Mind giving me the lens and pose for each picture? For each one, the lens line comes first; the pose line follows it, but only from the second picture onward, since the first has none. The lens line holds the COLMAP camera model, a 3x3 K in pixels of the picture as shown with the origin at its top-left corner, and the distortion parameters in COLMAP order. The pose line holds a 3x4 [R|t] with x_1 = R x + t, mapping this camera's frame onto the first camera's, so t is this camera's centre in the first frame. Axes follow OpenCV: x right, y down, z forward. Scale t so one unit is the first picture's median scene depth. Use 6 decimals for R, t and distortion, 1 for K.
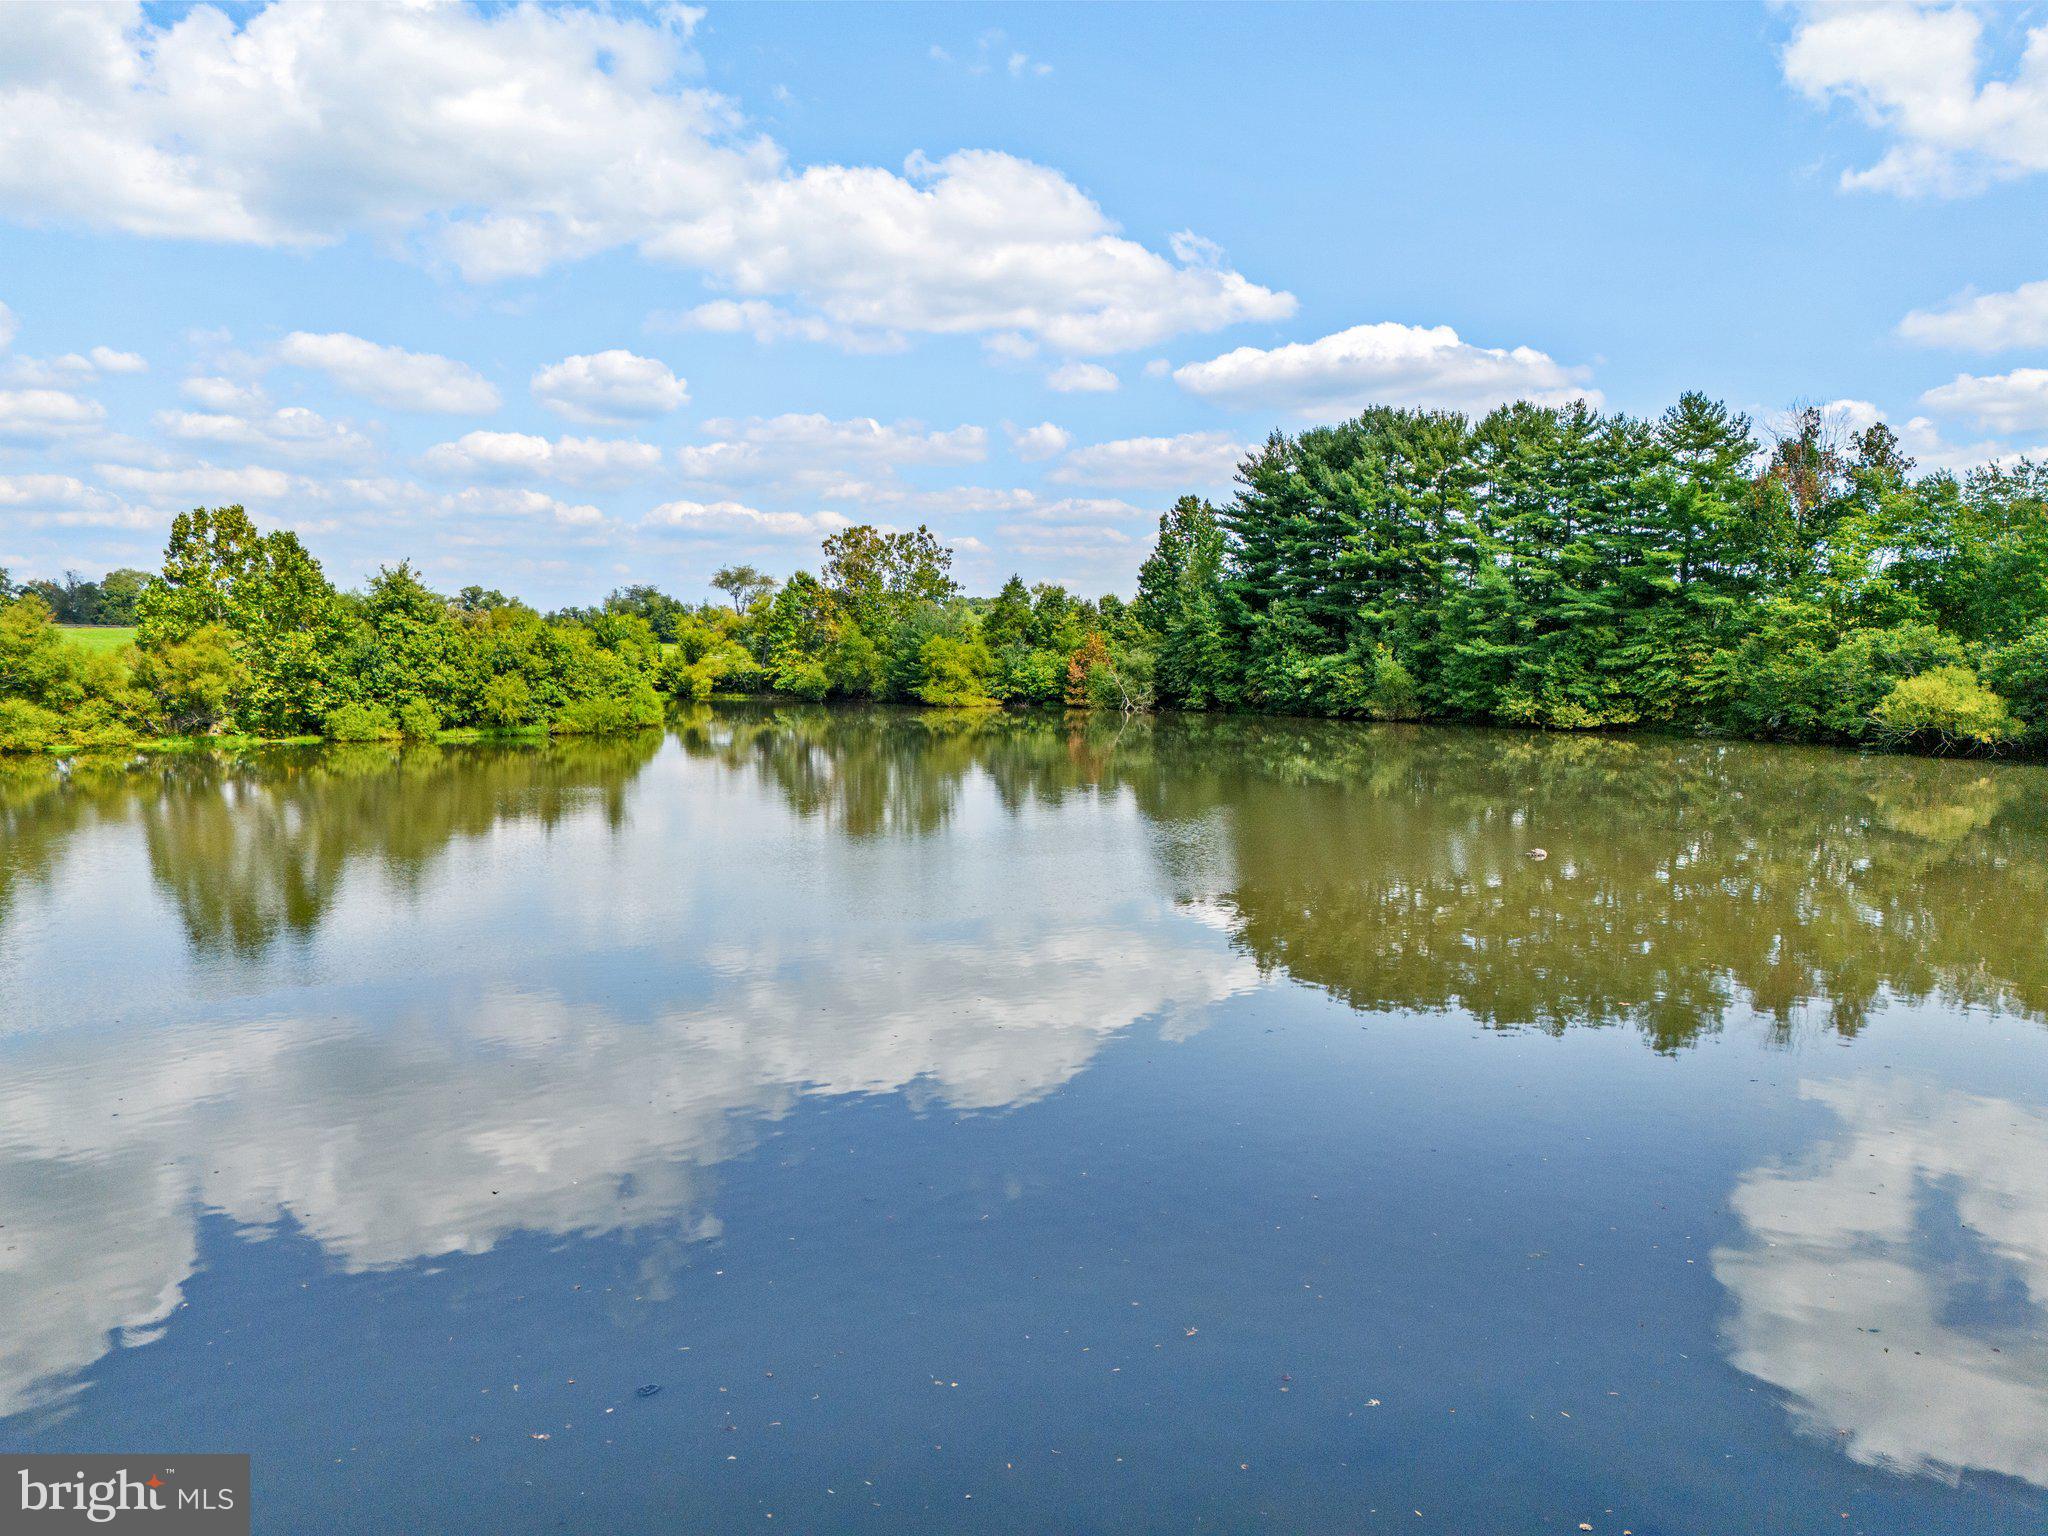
lens RADIAL K [[1385.6, 0, 1063.8], [0, 1385.6, 851.4], [0, 0, 1]] dist [0.061249, -0.039552]
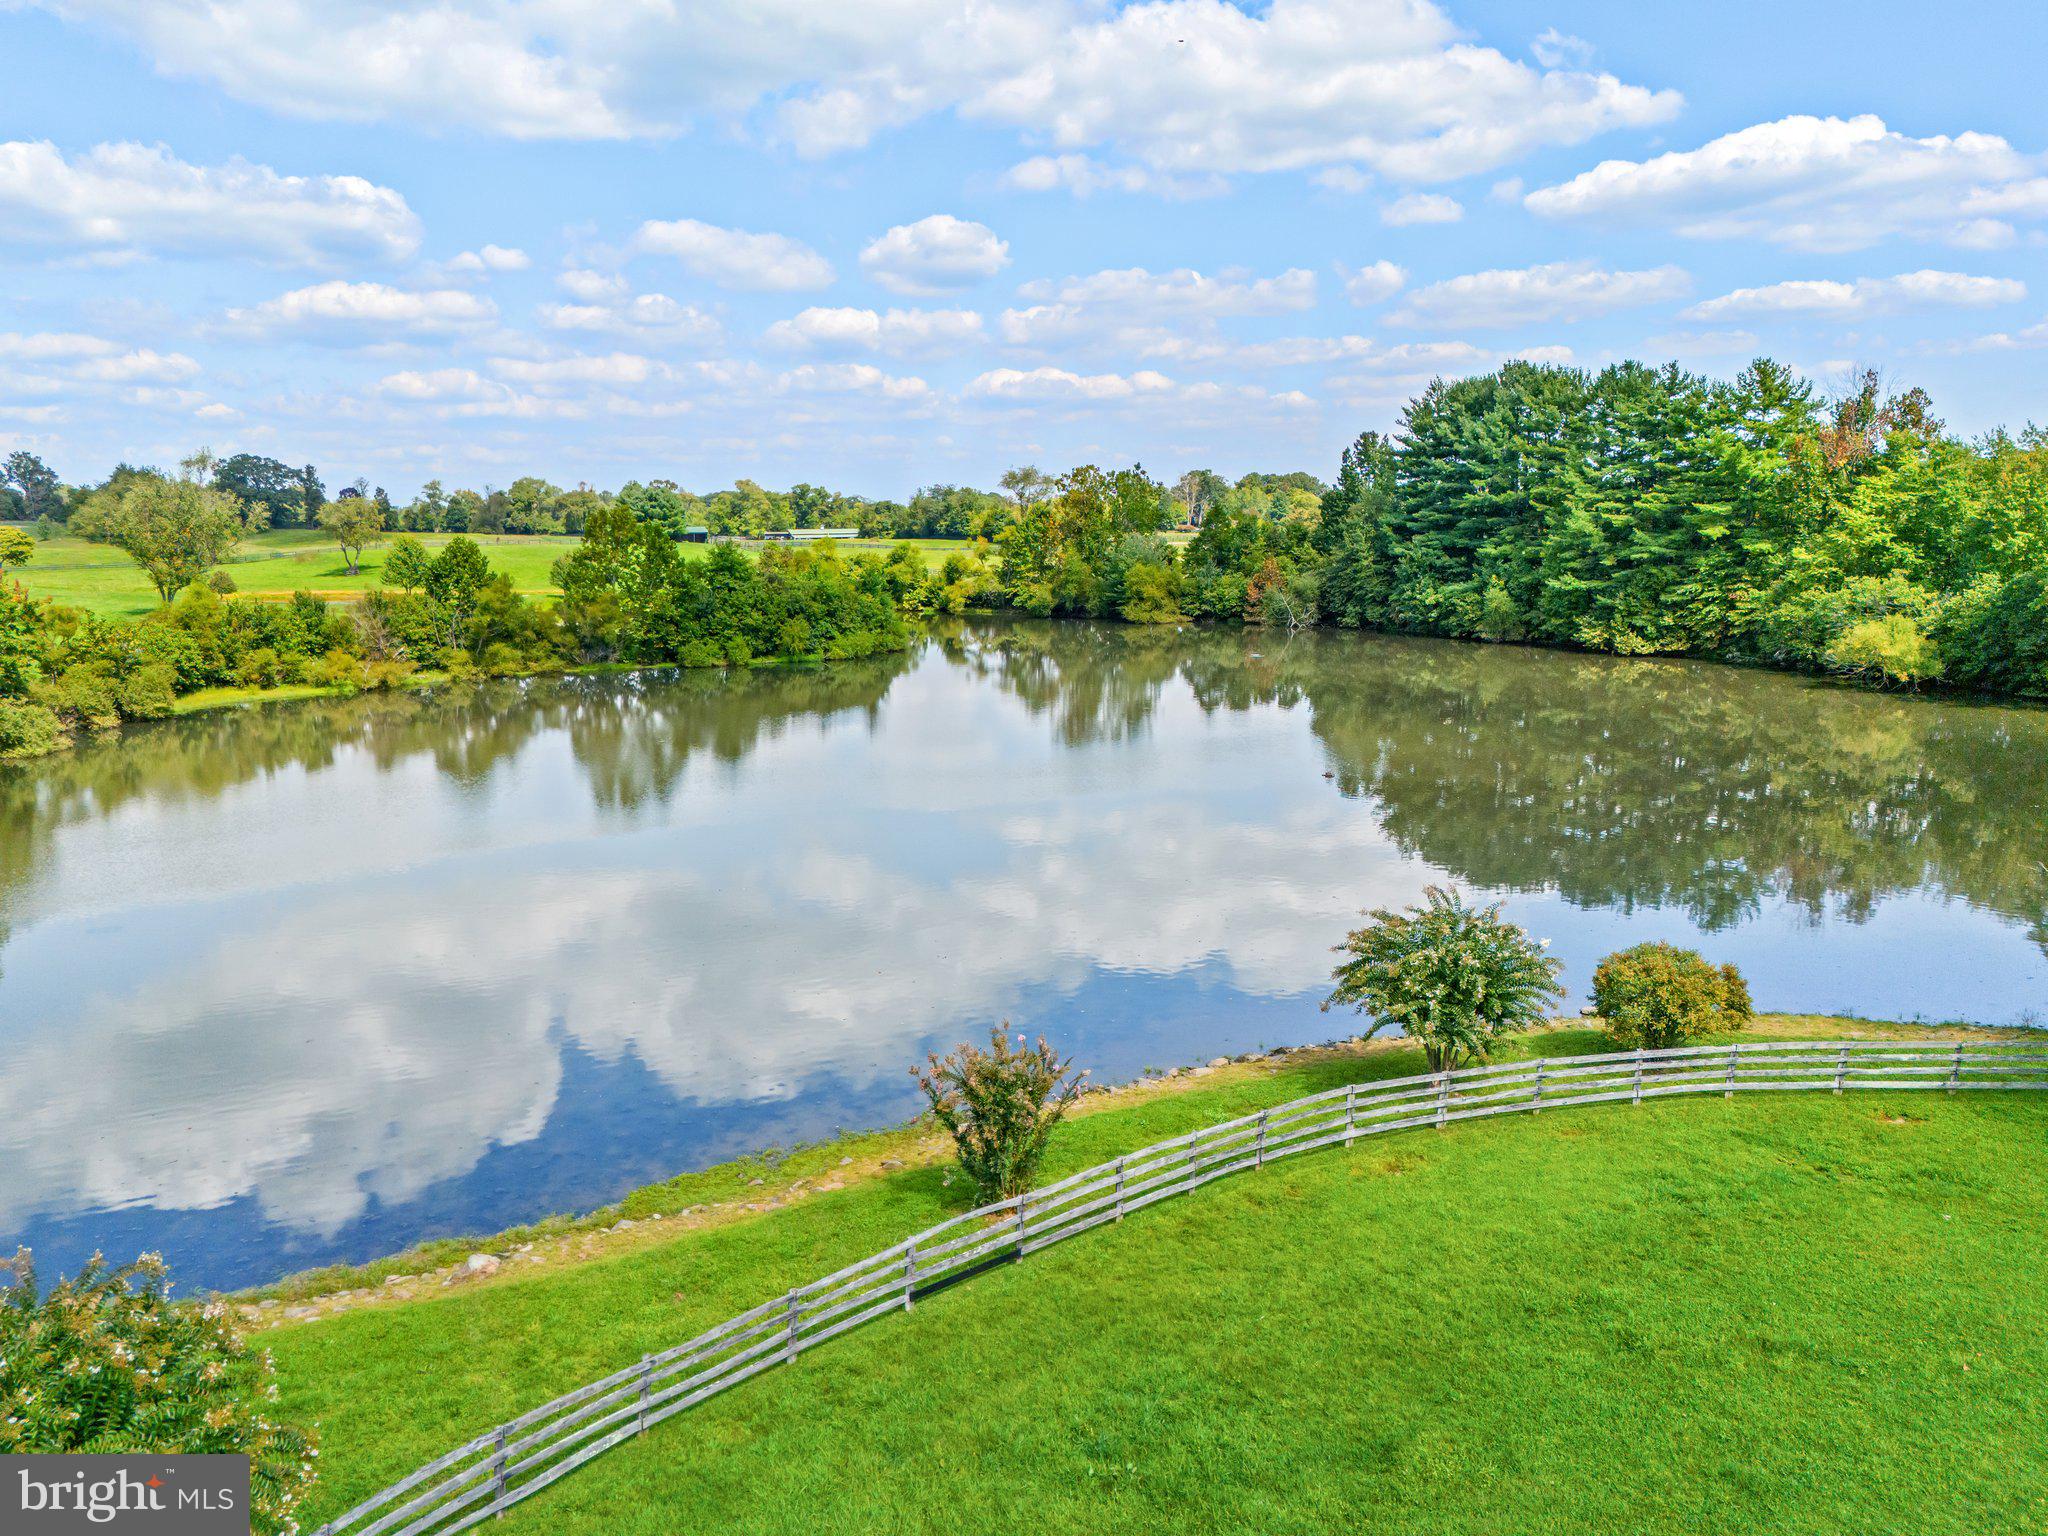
lens RADIAL K [[1473.5, 0, 1026.4], [0, 1473.5, 799.1], [0, 0, 1]] dist [0.061119, -0.033861]
pose [[0.968180, 0.026056, -0.248894, 0.146280], [-0.013293, 0.998515, 0.052822, -0.020256], [0.249901, -0.047833, 0.967089, -0.280284]]
